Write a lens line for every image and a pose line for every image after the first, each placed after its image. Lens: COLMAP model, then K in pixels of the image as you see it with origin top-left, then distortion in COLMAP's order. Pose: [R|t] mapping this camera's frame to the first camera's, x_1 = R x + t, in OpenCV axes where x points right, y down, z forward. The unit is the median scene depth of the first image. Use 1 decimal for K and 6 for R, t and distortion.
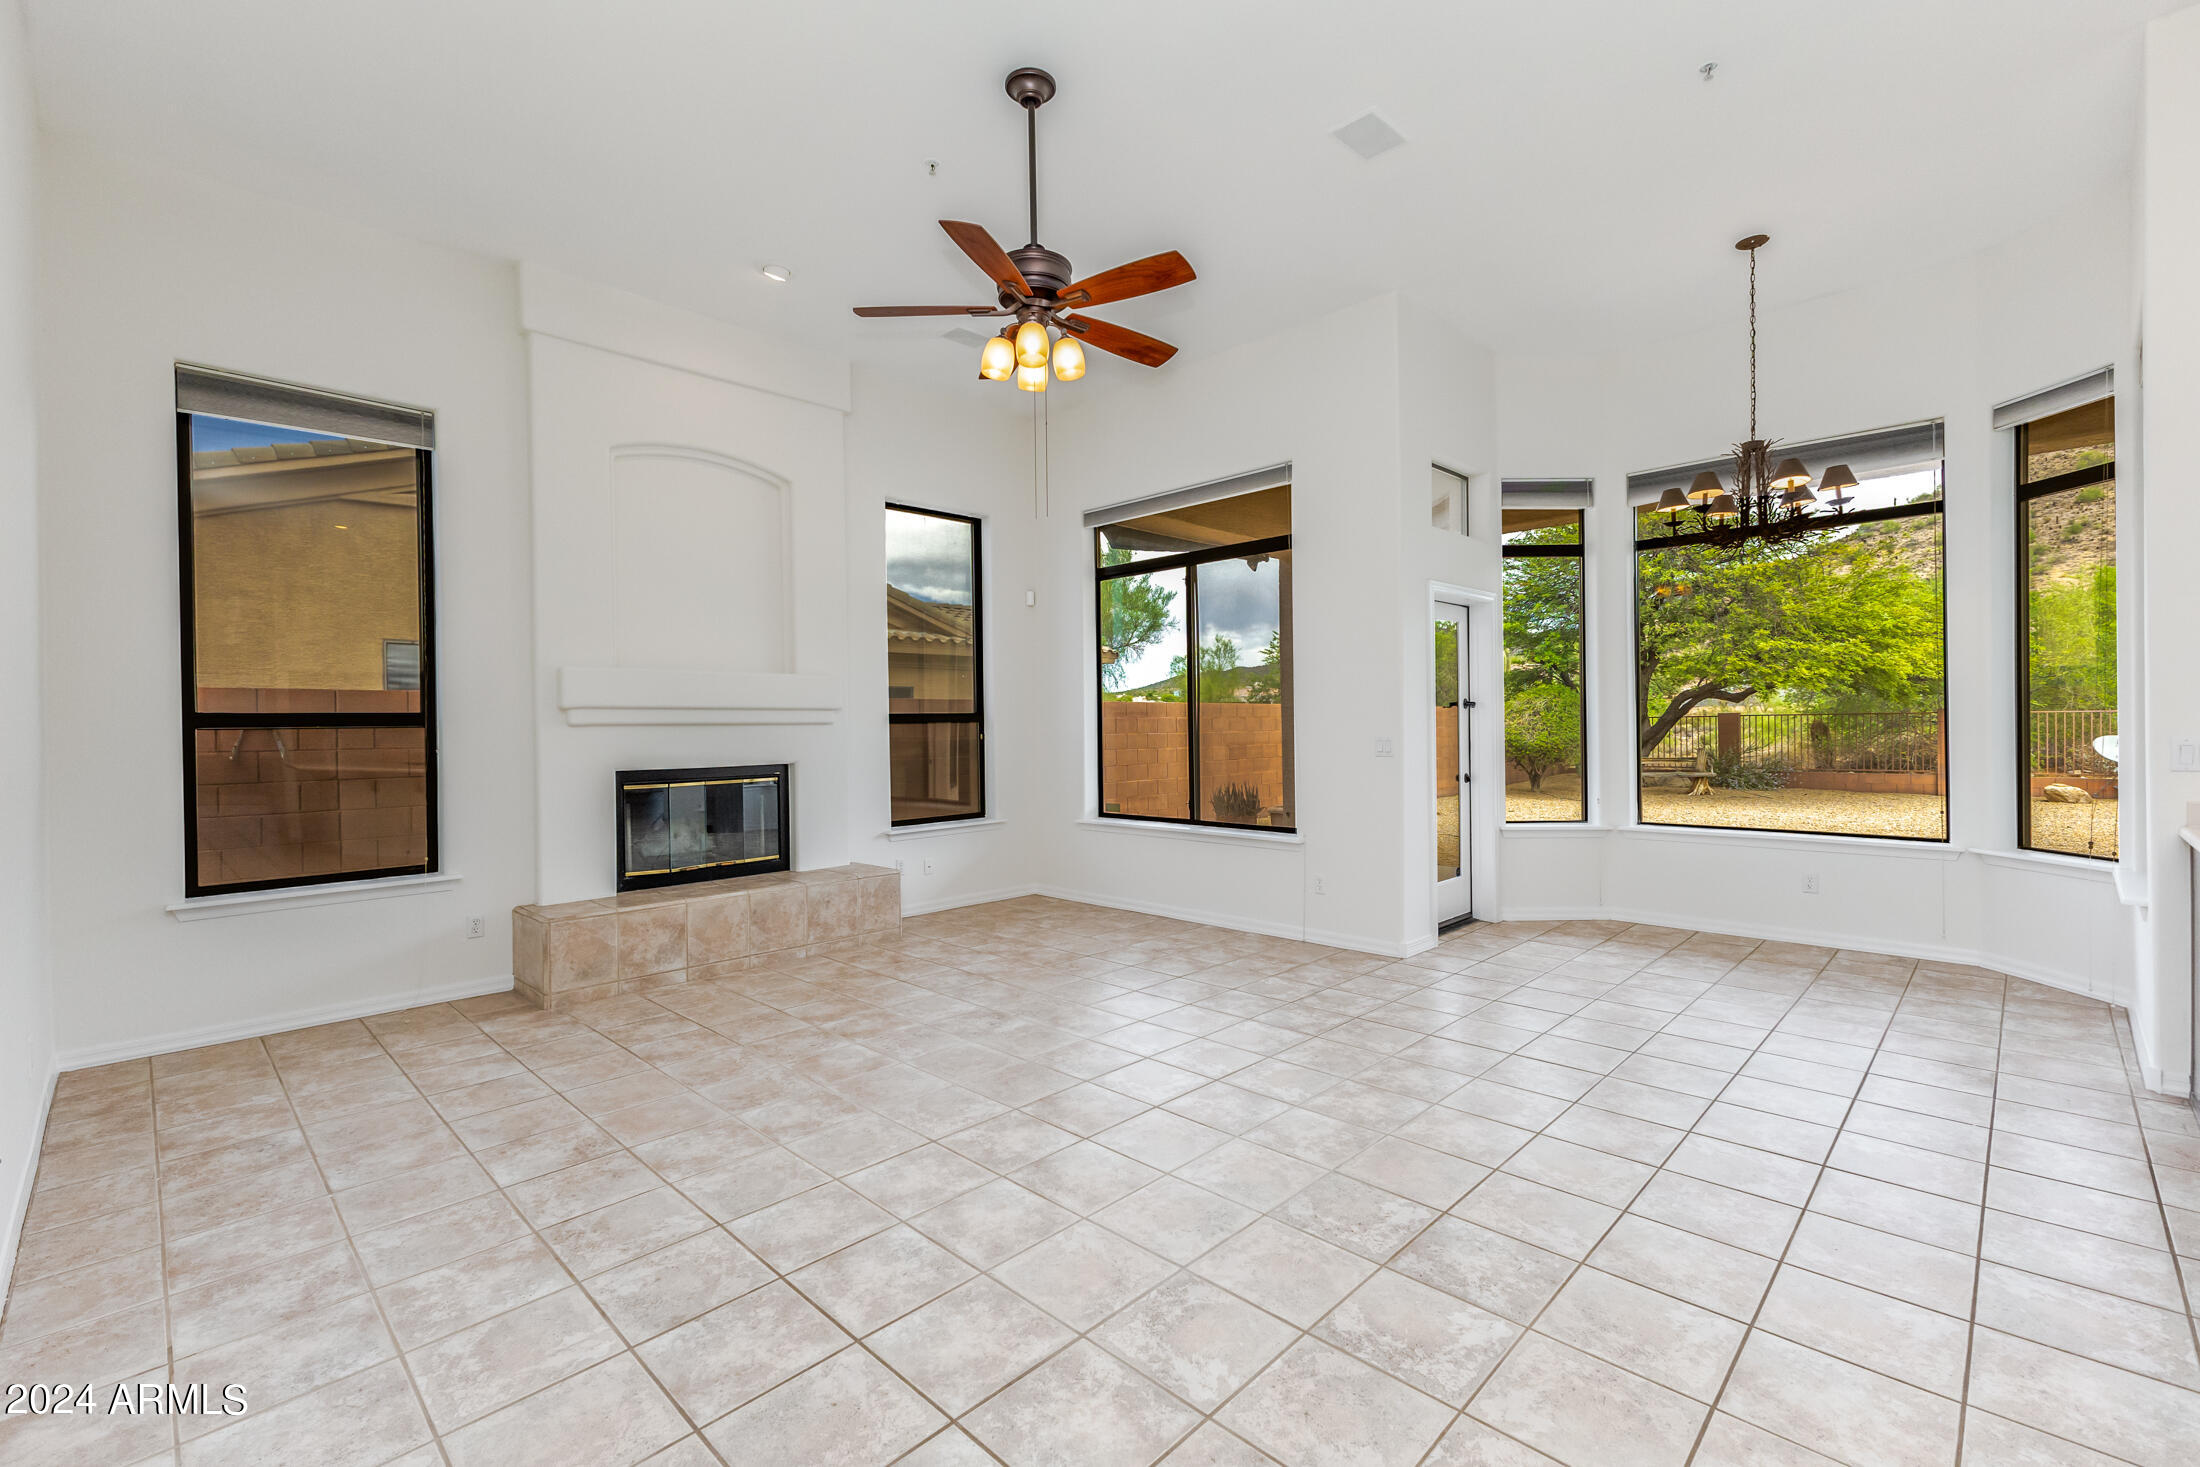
lens RADIAL K [[943.9, 0, 1100.5], [0, 943.9, 730.5], [0, 0, 1]] dist [0.007574, 0.000059]
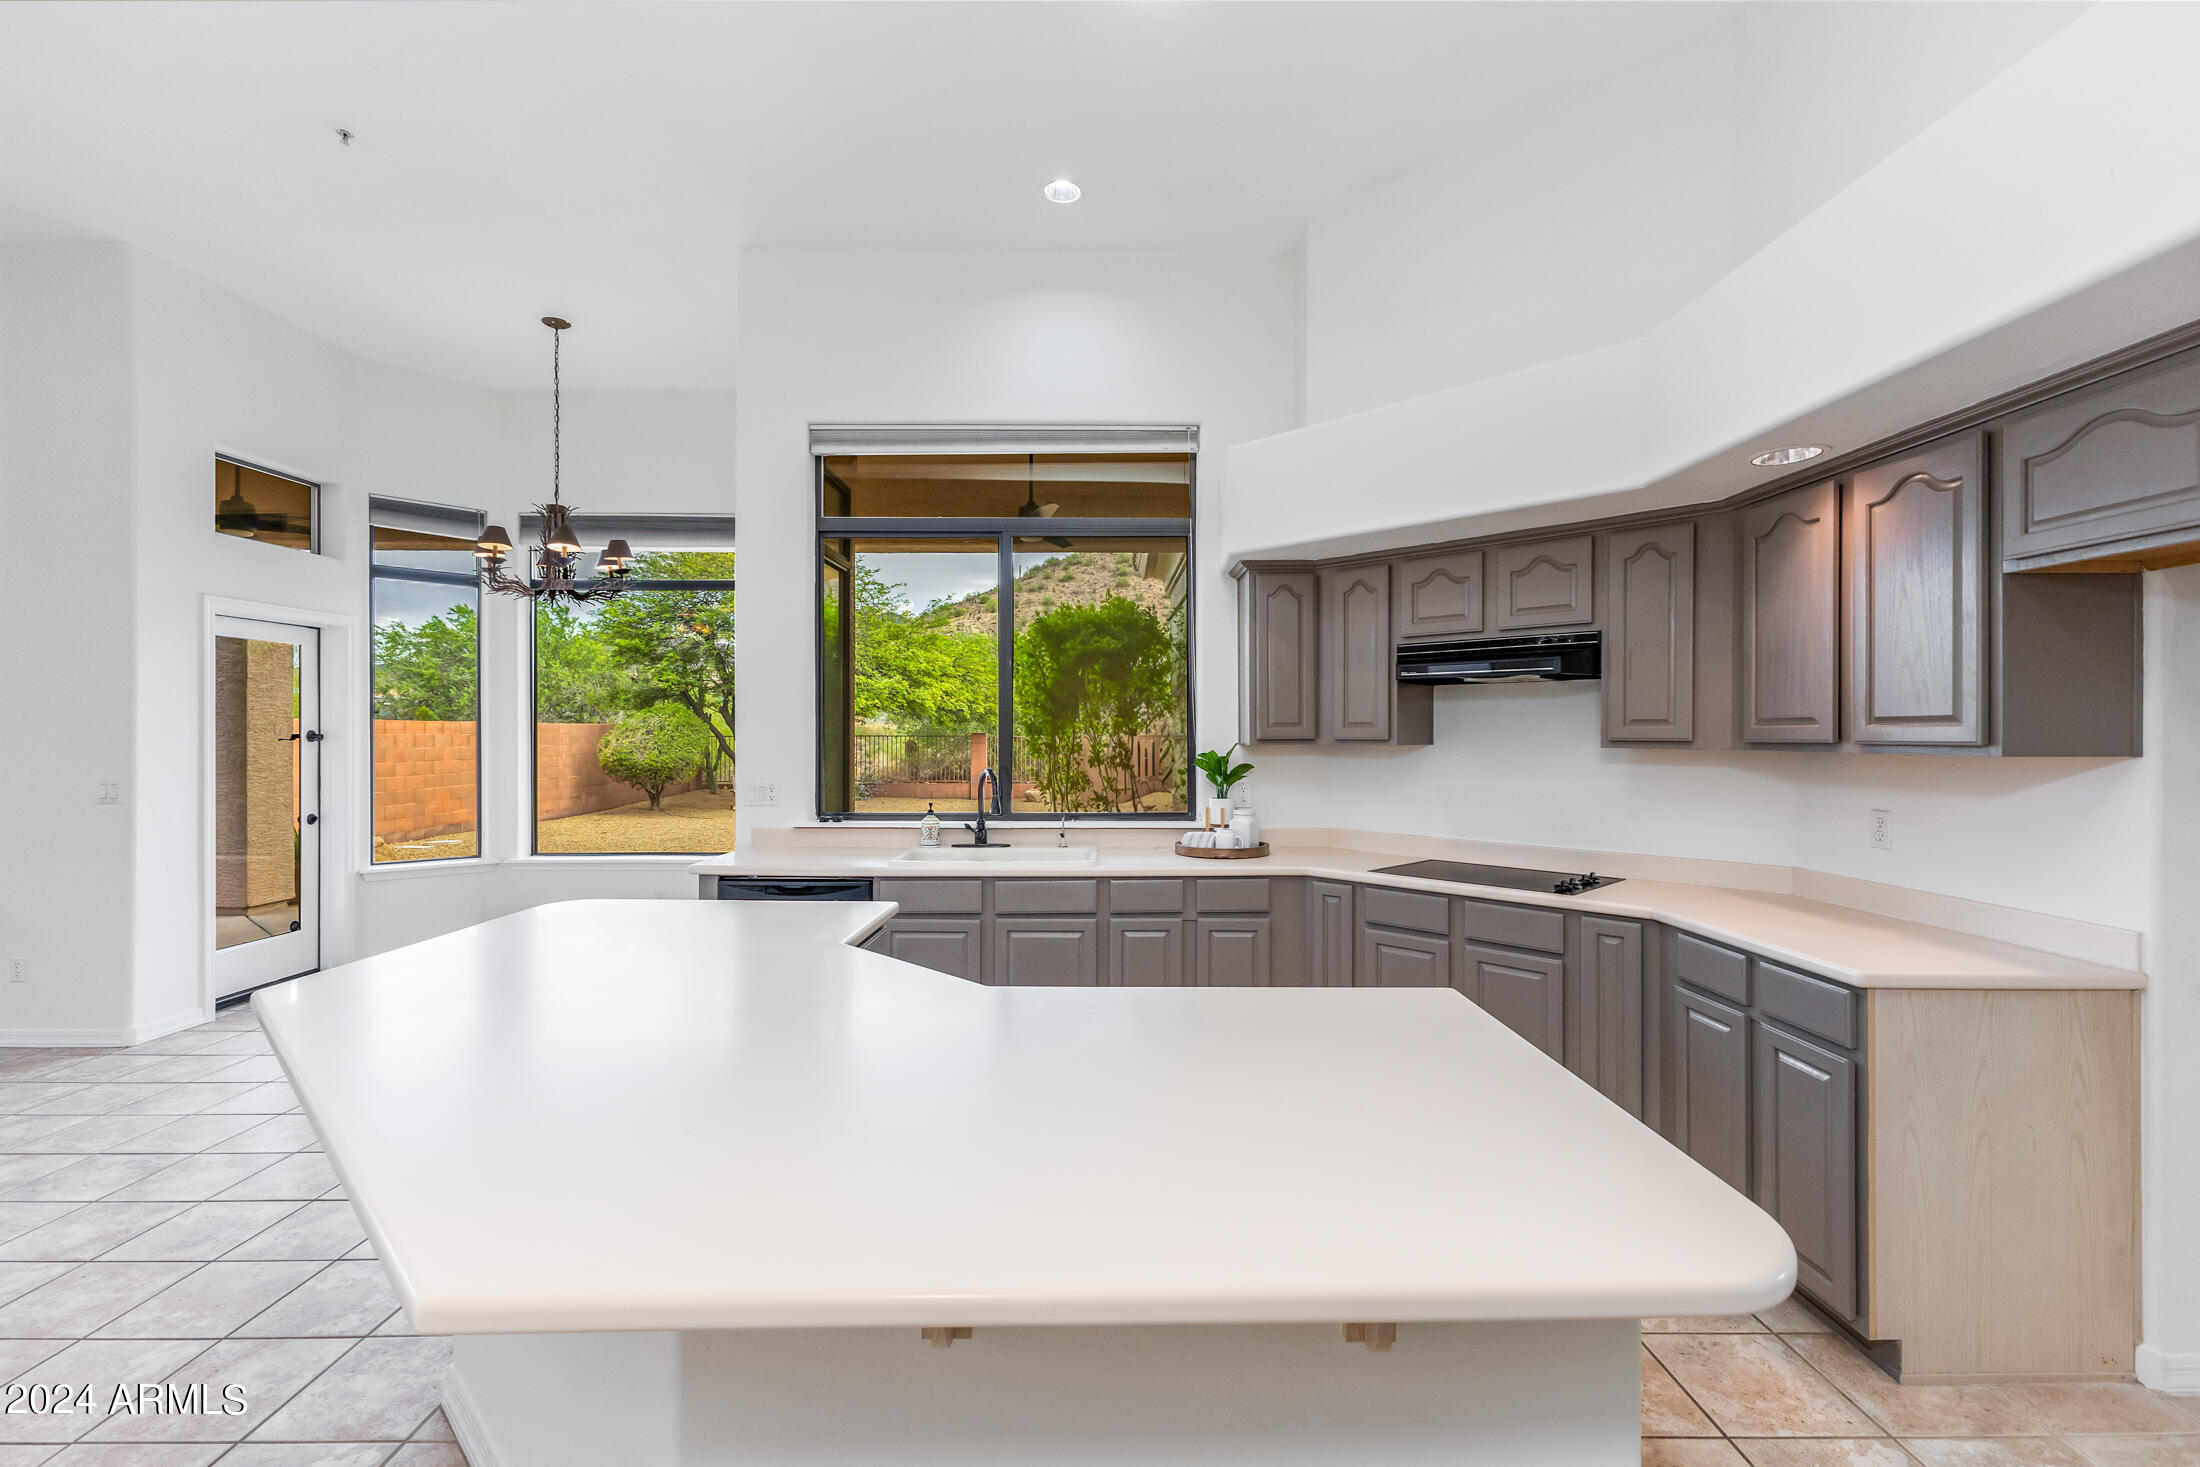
lens RADIAL K [[945.3, 0, 1102.6], [0, 945.3, 738.8], [0, 0, 1]] dist [0.010636, -0.000266]
pose [[0.710475, 0.008806, 0.703668, 0.360898], [-0.006843, 0.999961, -0.005605, -0.032896], [-0.703690, -0.000833, 0.710507, -0.216207]]
